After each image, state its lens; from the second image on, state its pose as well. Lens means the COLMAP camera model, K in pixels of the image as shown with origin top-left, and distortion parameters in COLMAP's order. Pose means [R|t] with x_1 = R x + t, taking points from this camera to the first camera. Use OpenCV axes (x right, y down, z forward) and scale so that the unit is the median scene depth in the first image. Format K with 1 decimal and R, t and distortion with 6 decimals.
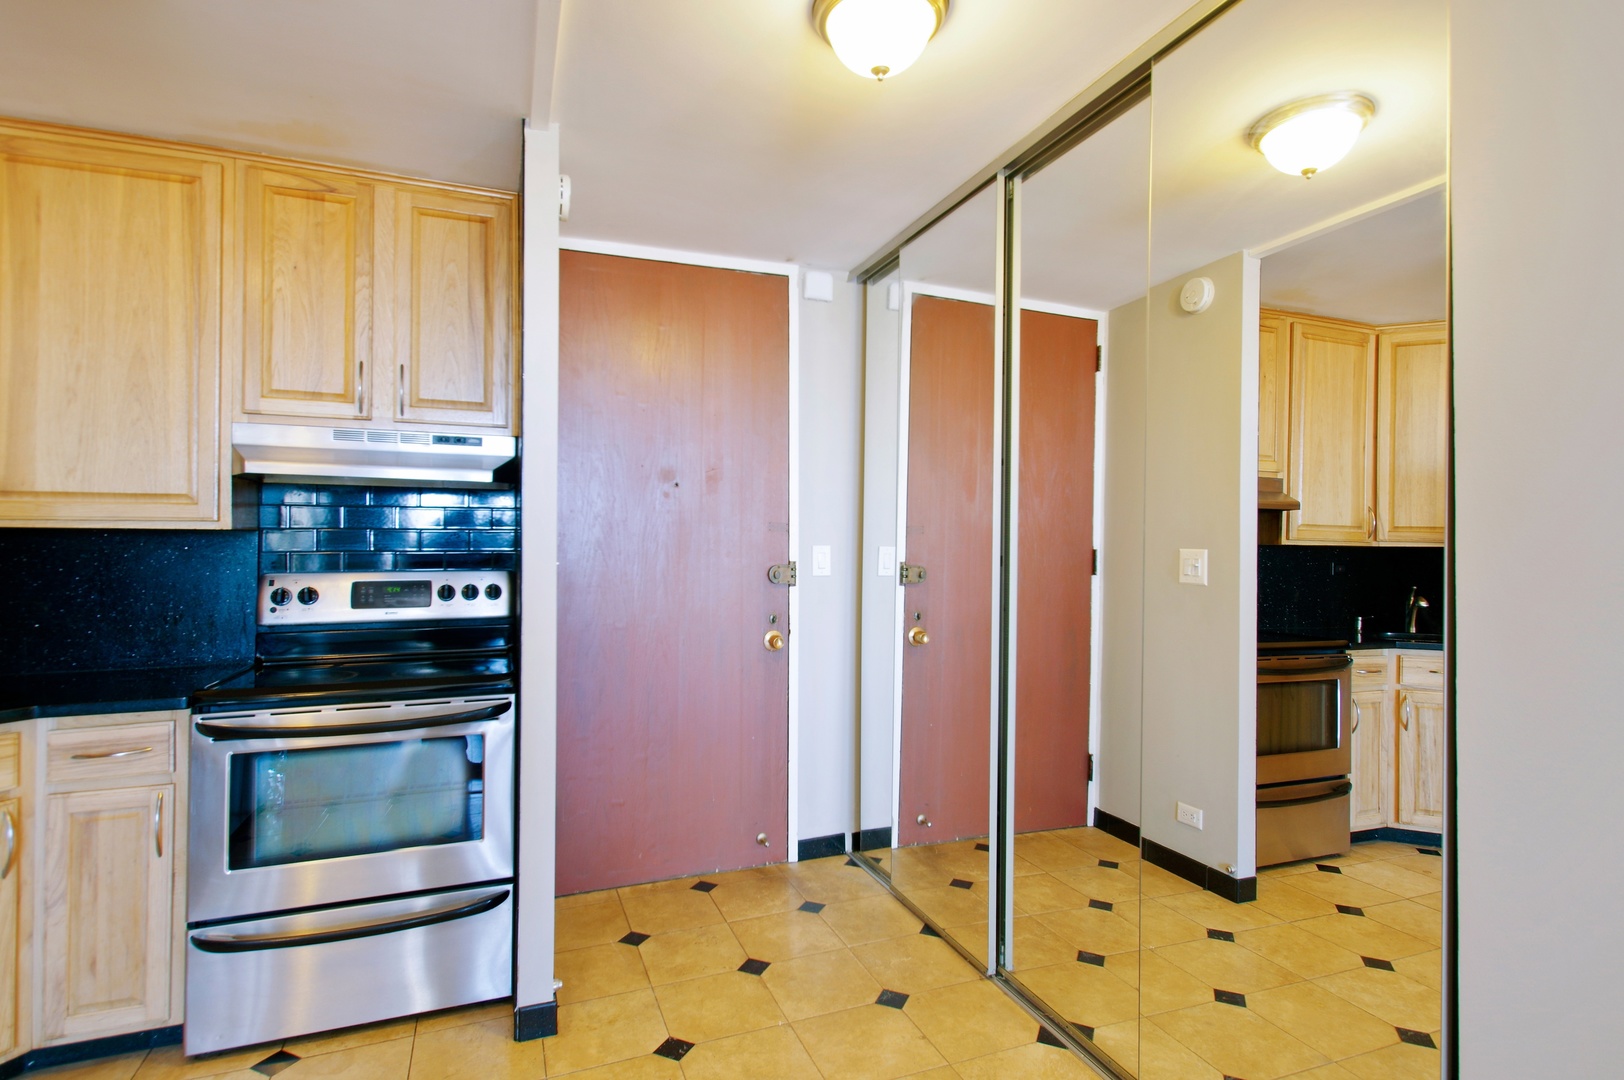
lens RADIAL K [[826.1, 0, 821.7], [0, 826.1, 528.8], [0, 0, 1]] dist [0.015709, -0.006157]
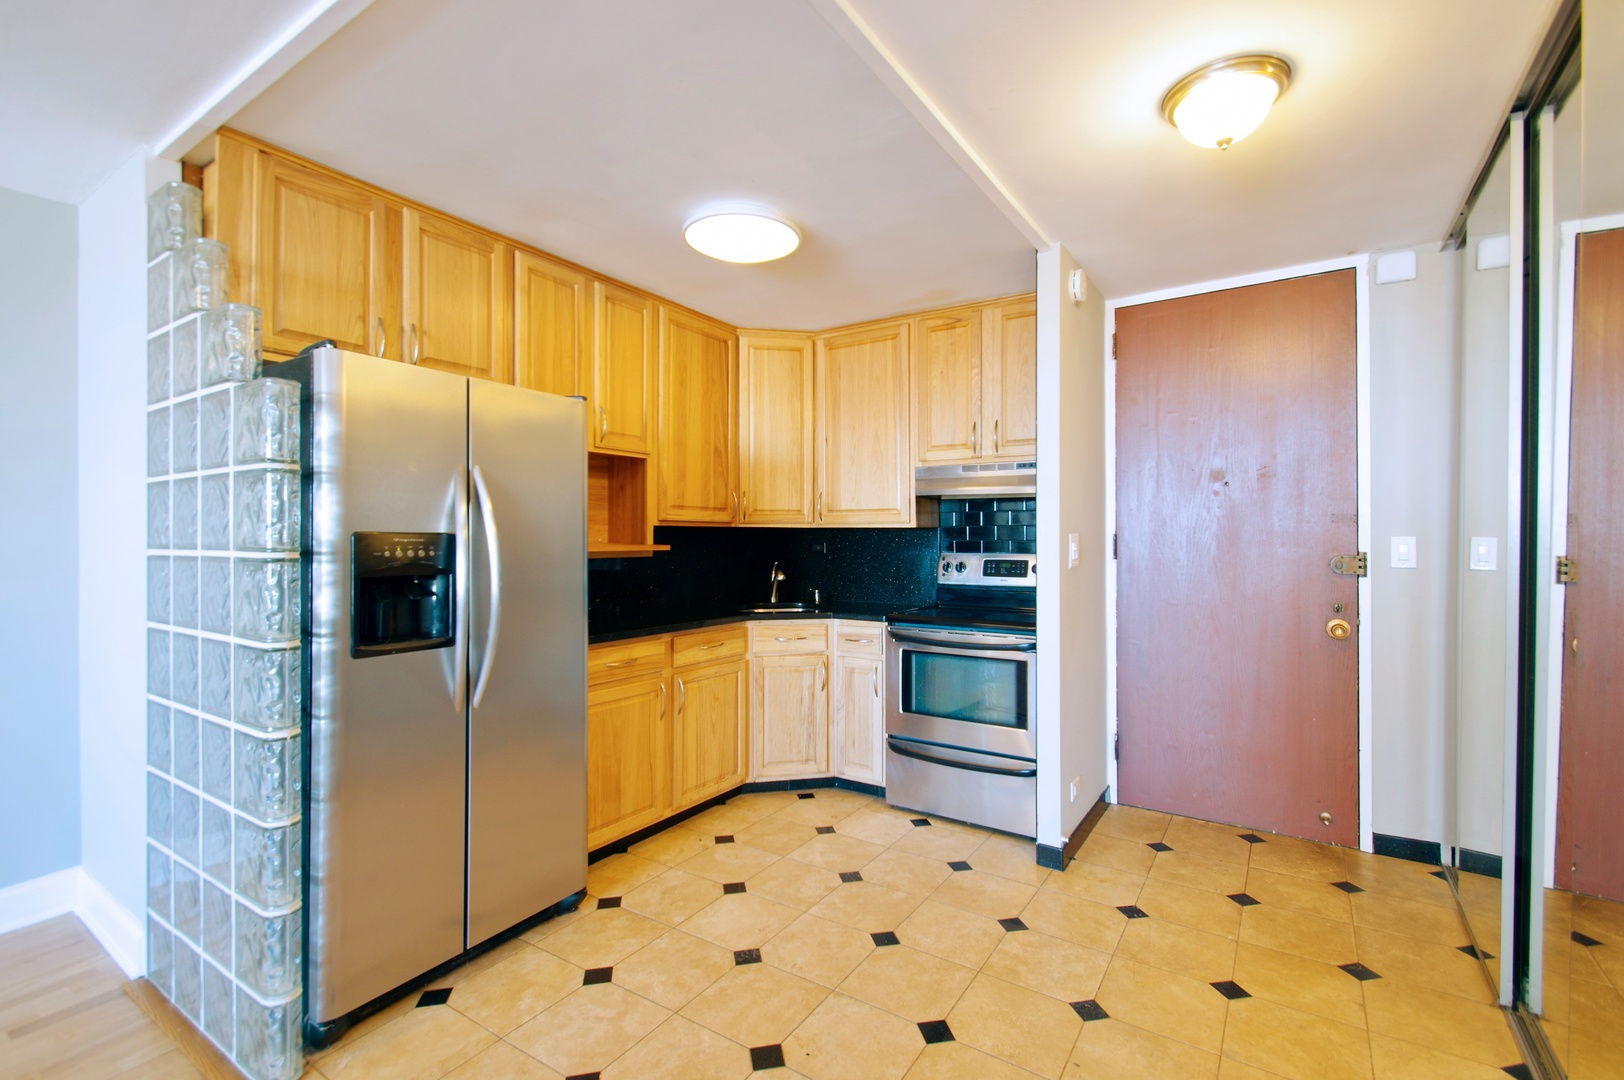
lens RADIAL K [[734.4, 0, 795.5], [0, 734.4, 532.4], [0, 0, 1]] dist [0.008638, -0.002370]
pose [[0.563053, -0.004536, -0.826408, 0.427787], [0.015551, 0.999866, 0.005107, -0.000130], [0.826275, -0.015727, 0.563048, -0.092070]]
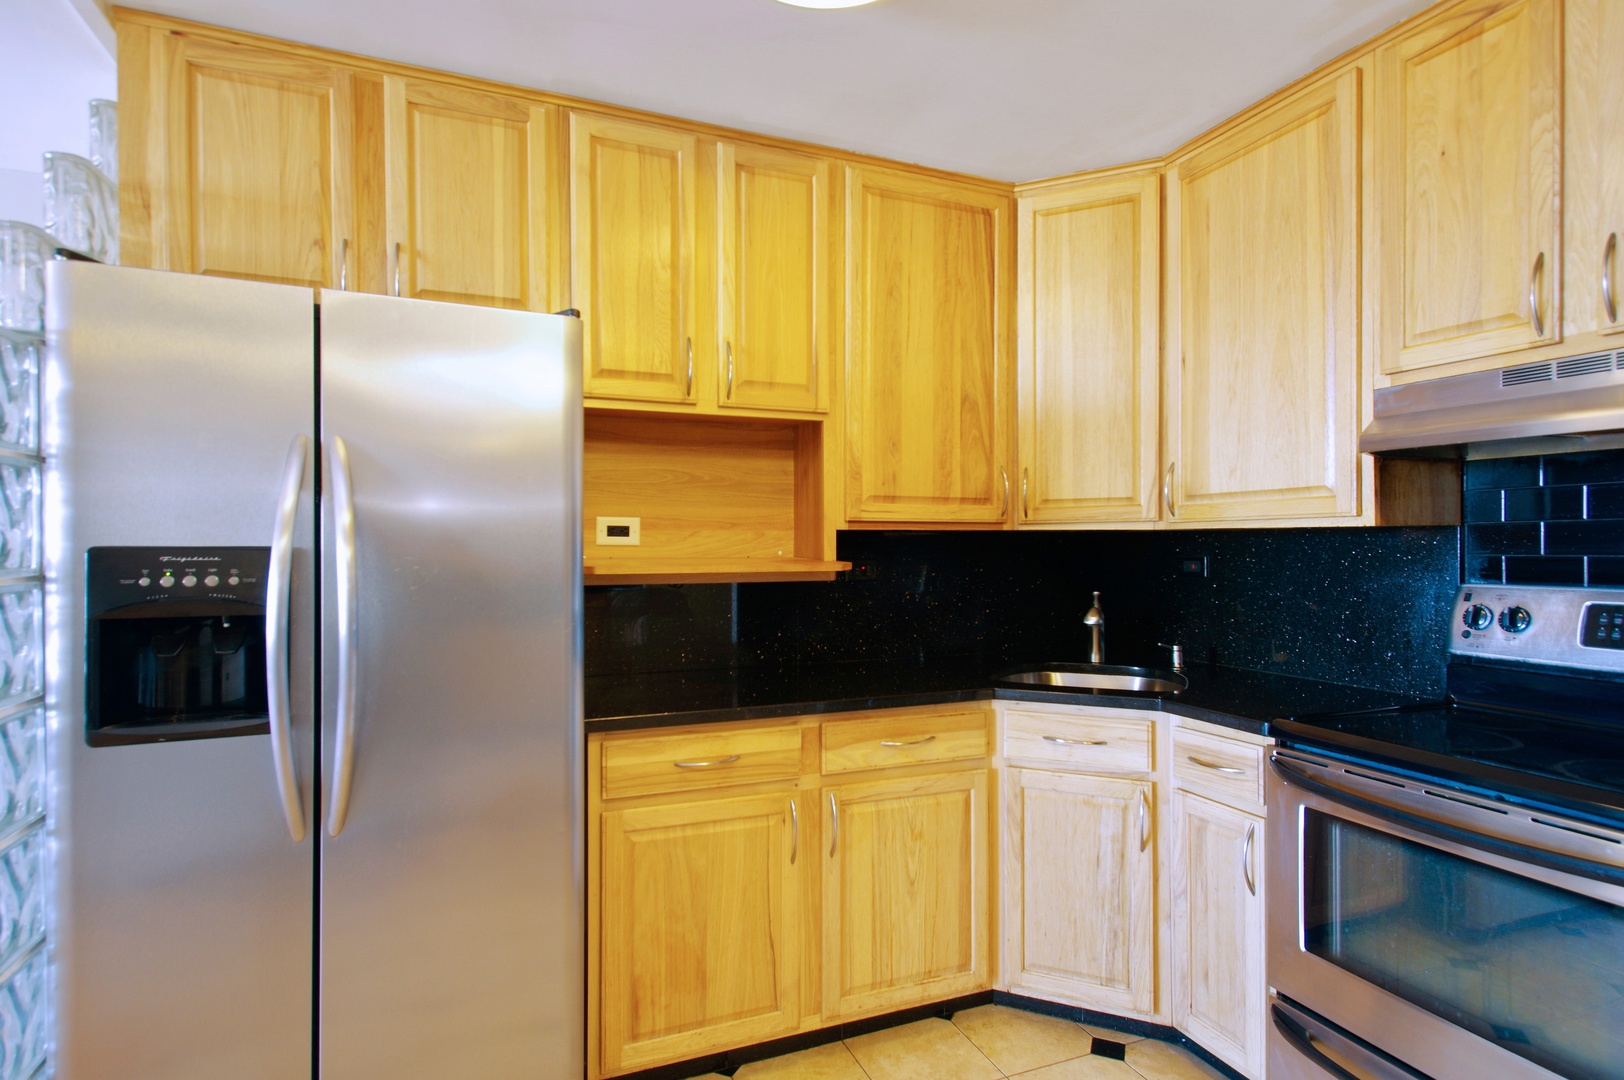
lens RADIAL K [[826.1, 0, 795.0], [0, 826.1, 550.4], [0, 0, 1]] dist [0.015709, -0.006157]
pose [[-0.000697, 0.009183, -0.999958, 0.077546], [0.022876, 0.999696, 0.009164, 0.004056], [0.999738, -0.022868, -0.000906, 0.435343]]
